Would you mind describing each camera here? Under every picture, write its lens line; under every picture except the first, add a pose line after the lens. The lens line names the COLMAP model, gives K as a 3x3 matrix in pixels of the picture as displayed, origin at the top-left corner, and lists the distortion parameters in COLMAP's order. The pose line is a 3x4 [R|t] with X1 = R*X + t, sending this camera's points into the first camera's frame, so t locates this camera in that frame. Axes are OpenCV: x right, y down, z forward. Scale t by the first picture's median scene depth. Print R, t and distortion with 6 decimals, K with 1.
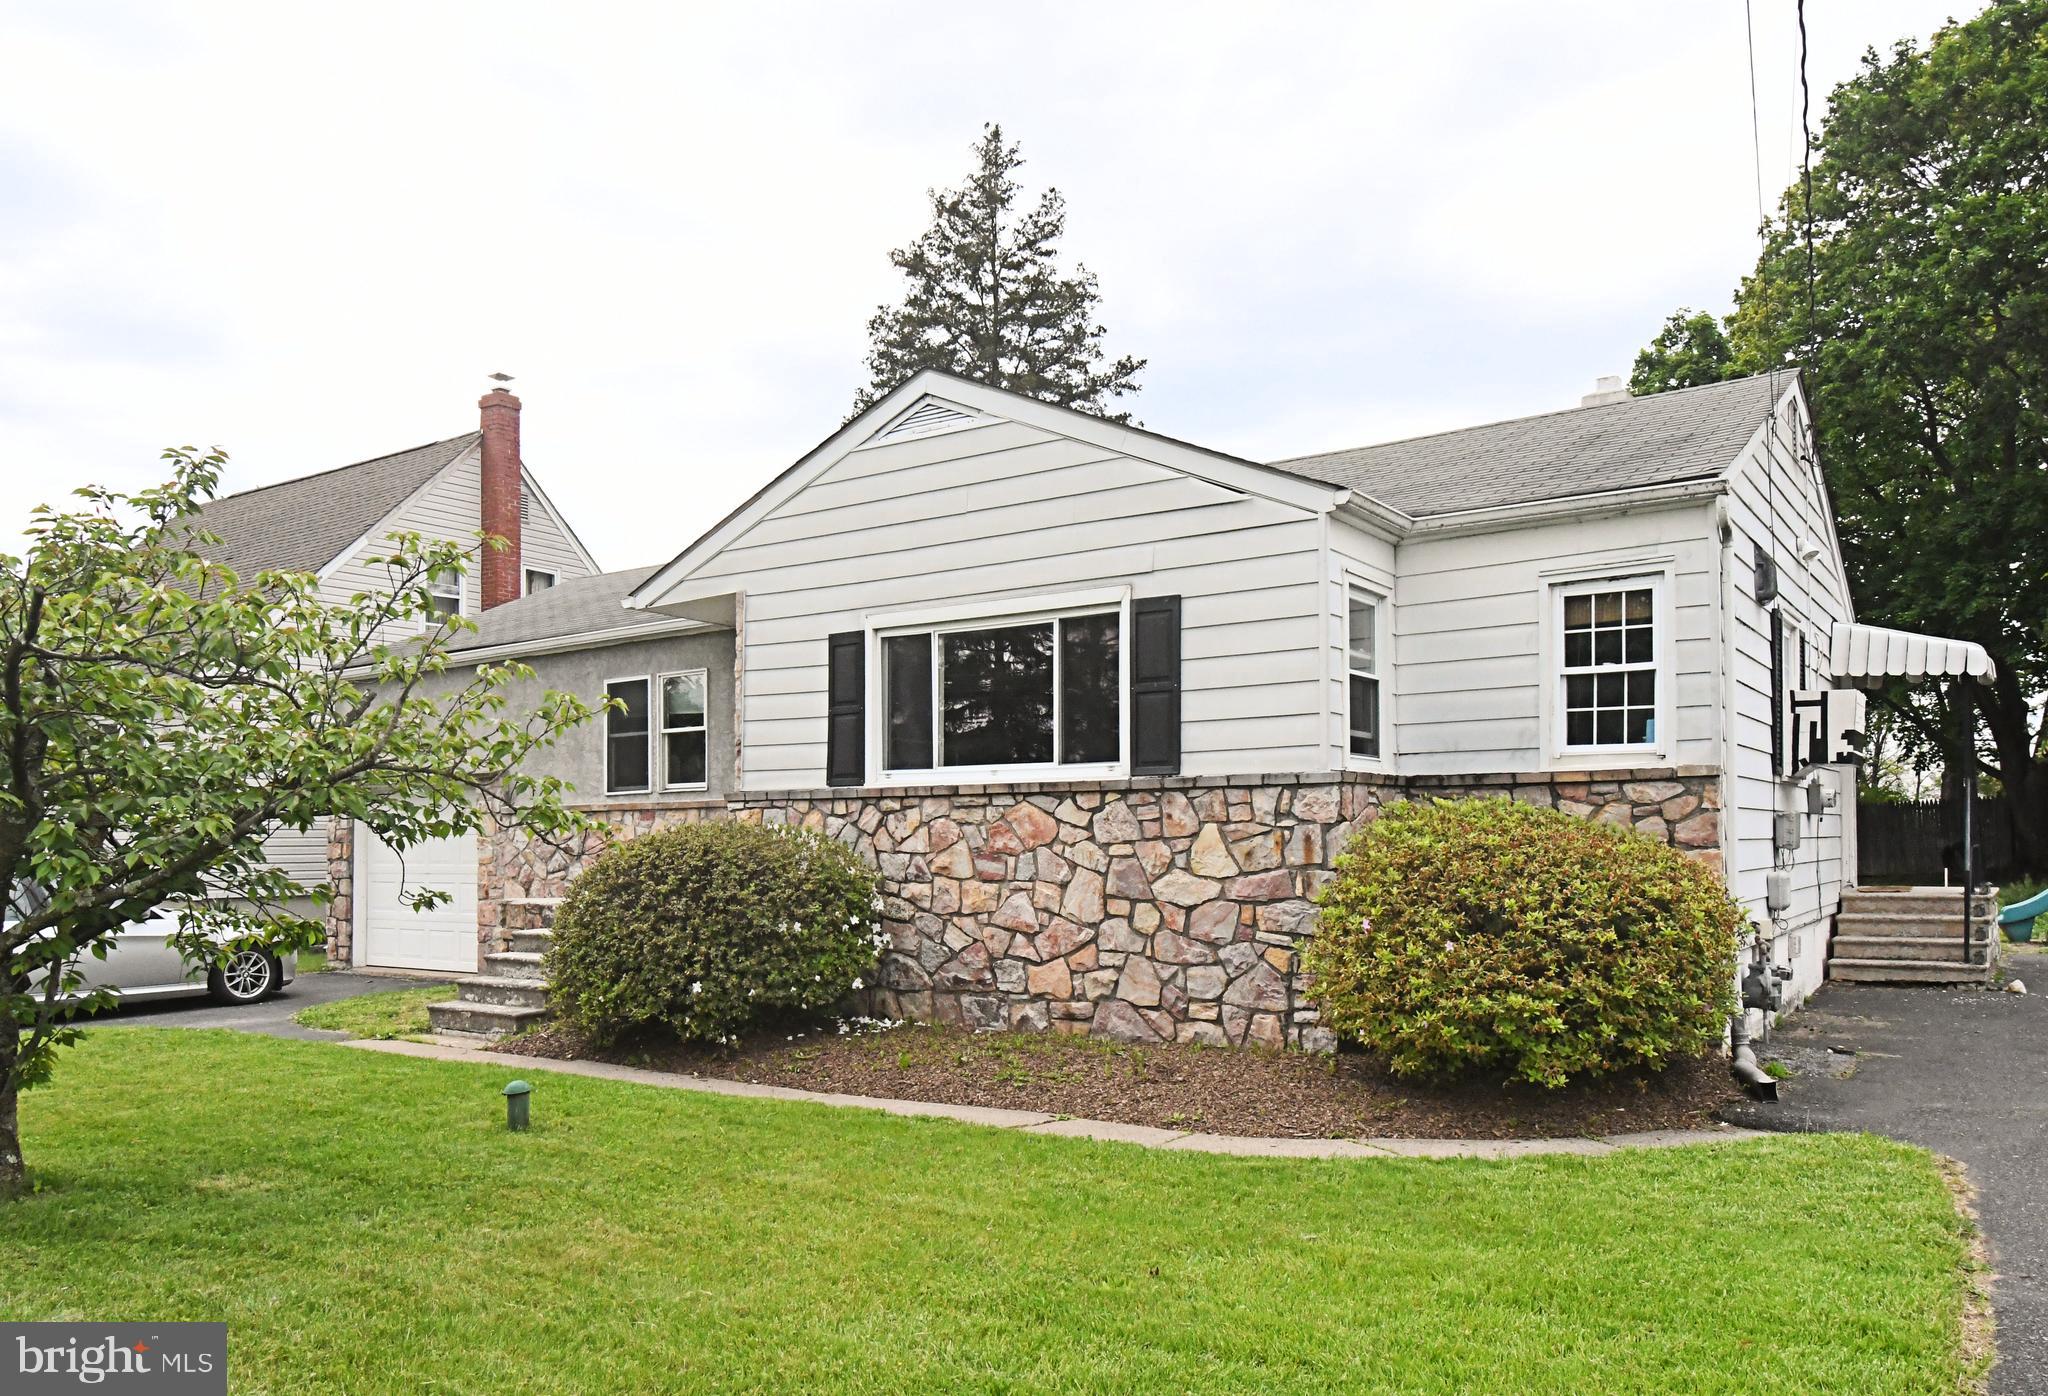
lens RADIAL K [[1484.9, 0, 1021.2], [0, 1484.9, 837.4], [0, 0, 1]] dist [-0.001536, -0.002454]
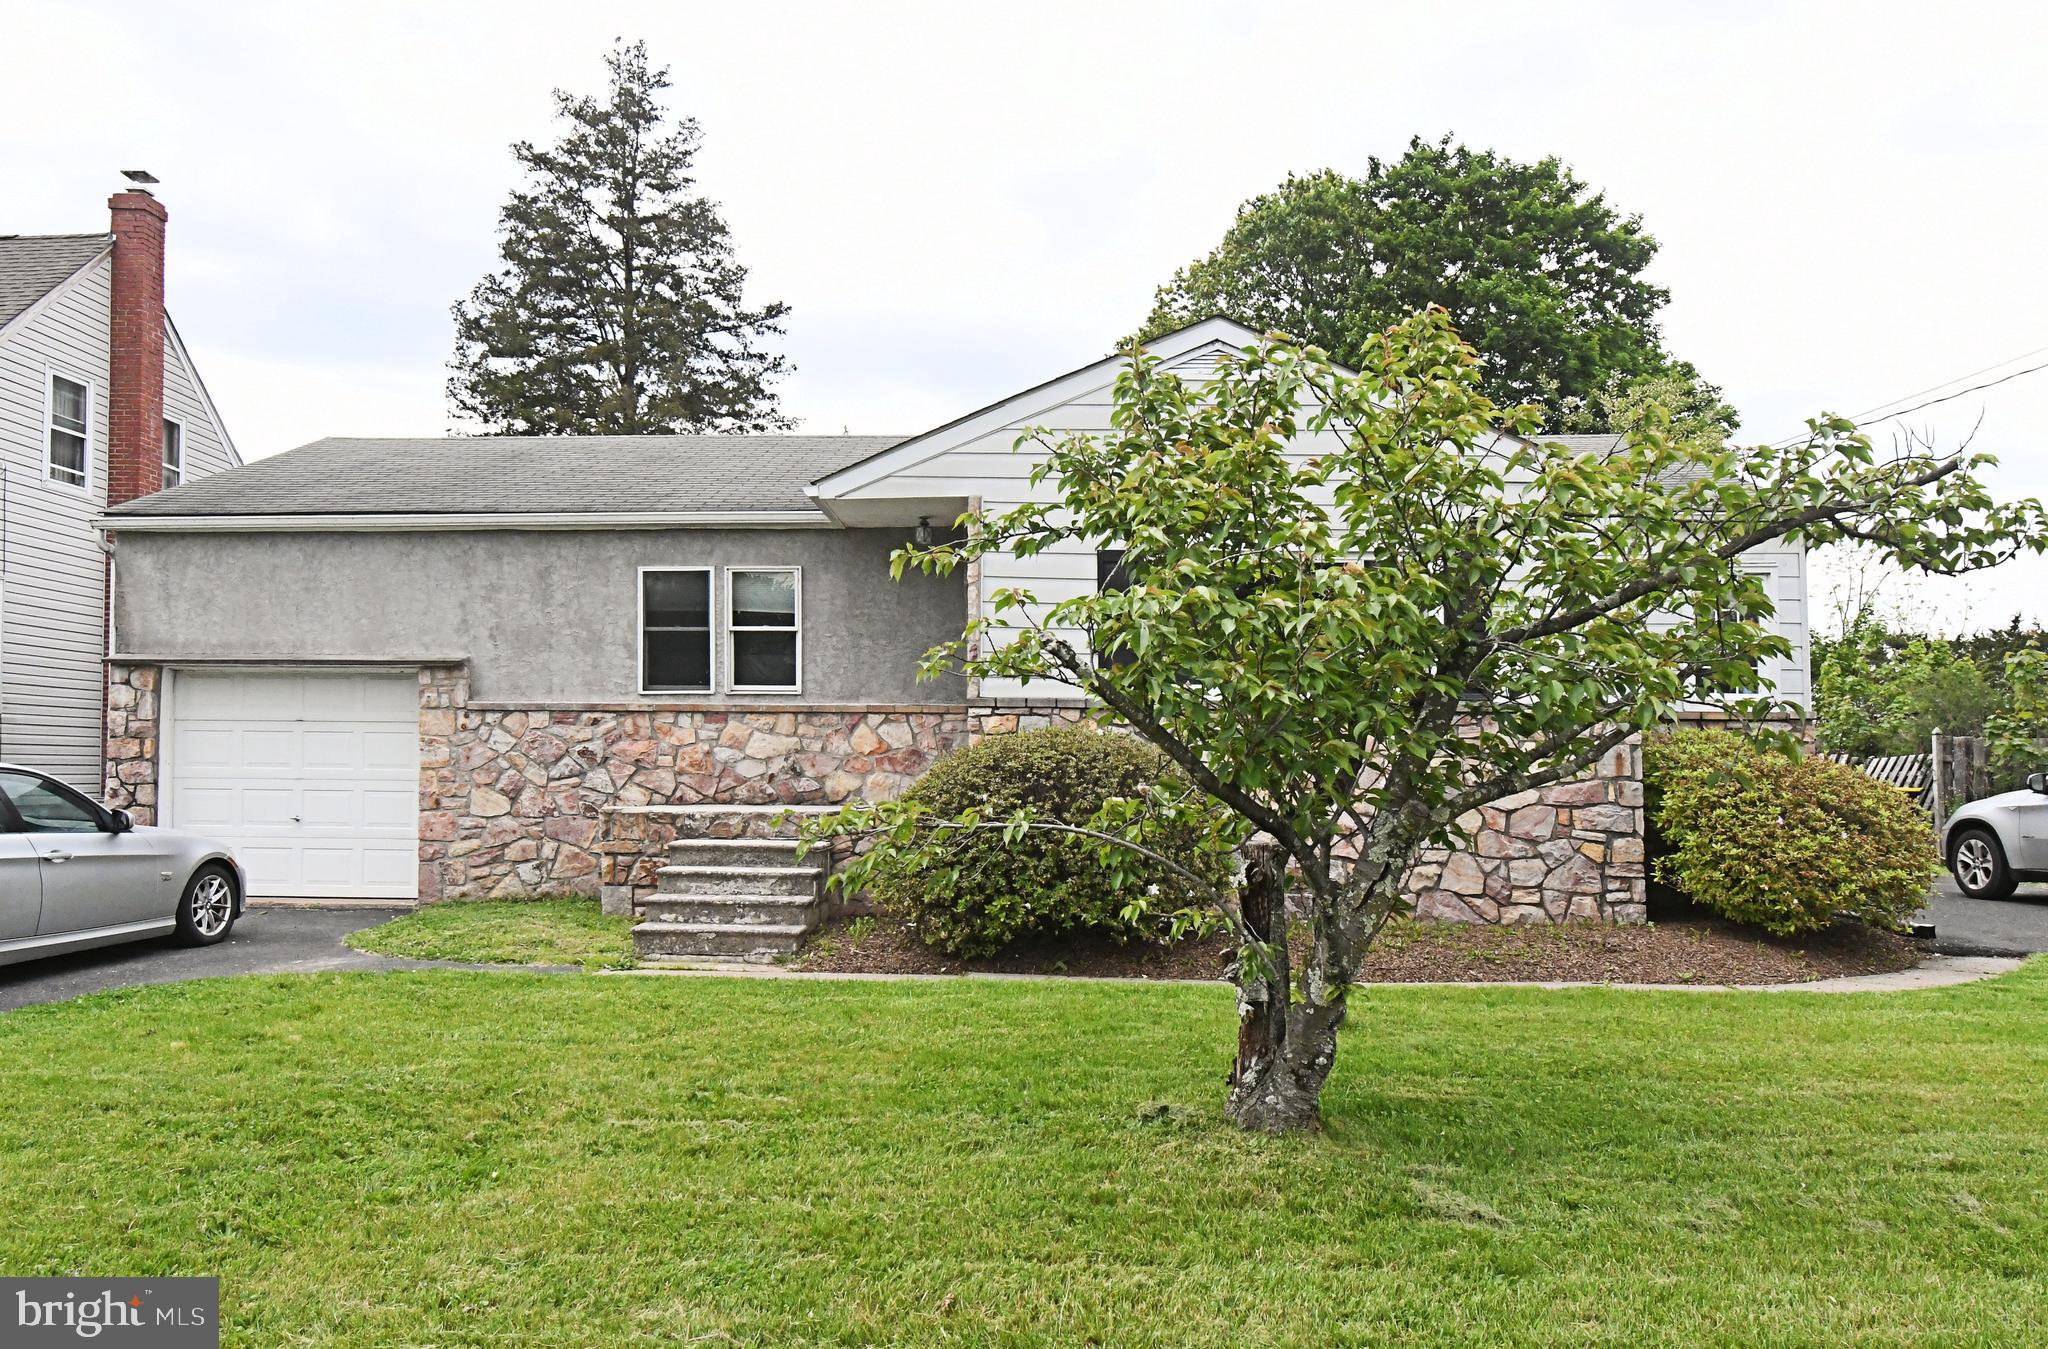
lens RADIAL K [[1360.5, 0, 1026.4], [0, 1360.5, 742.1], [0, 0, 1]] dist [-0.002990, -0.000434]
pose [[0.844527, 0.030193, 0.534660, -0.675868], [-0.019595, 0.999483, -0.025491, 0.022391], [-0.535154, 0.011051, 0.844682, 0.228274]]
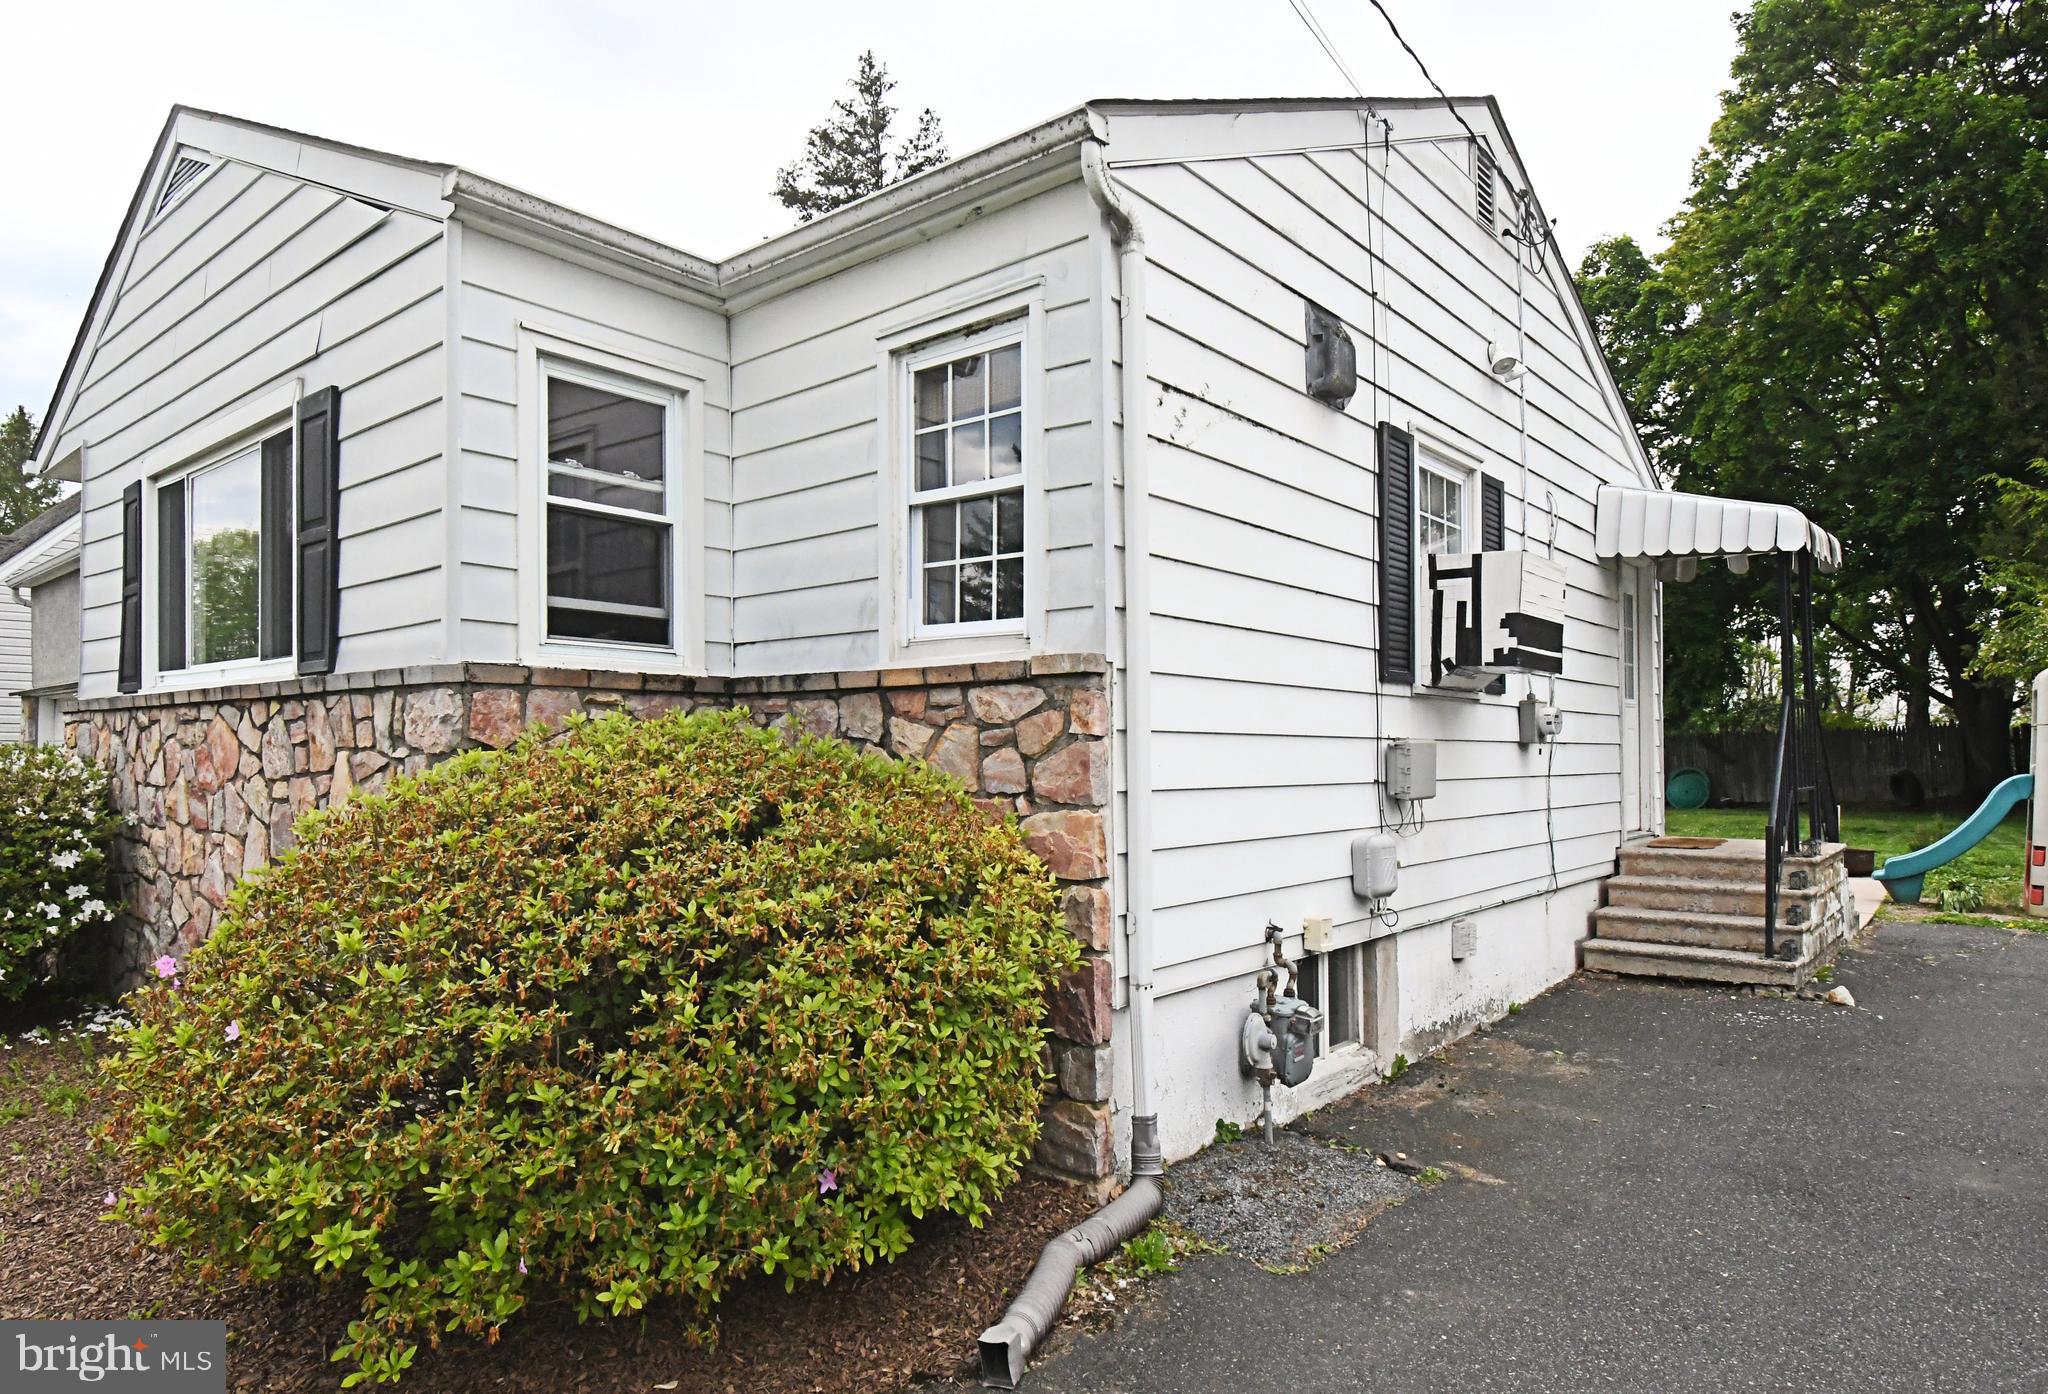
lens RADIAL K [[1211.3, 0, 1024.4], [0, 1211.3, 738.2], [0, 0, 1]] dist [0.005864, 0.000178]
pose [[0.995691, 0.010060, -0.092188, 0.408075], [-0.011090, 0.999882, -0.010665, -0.011178], [0.092069, 0.011641, 0.995685, 0.474436]]
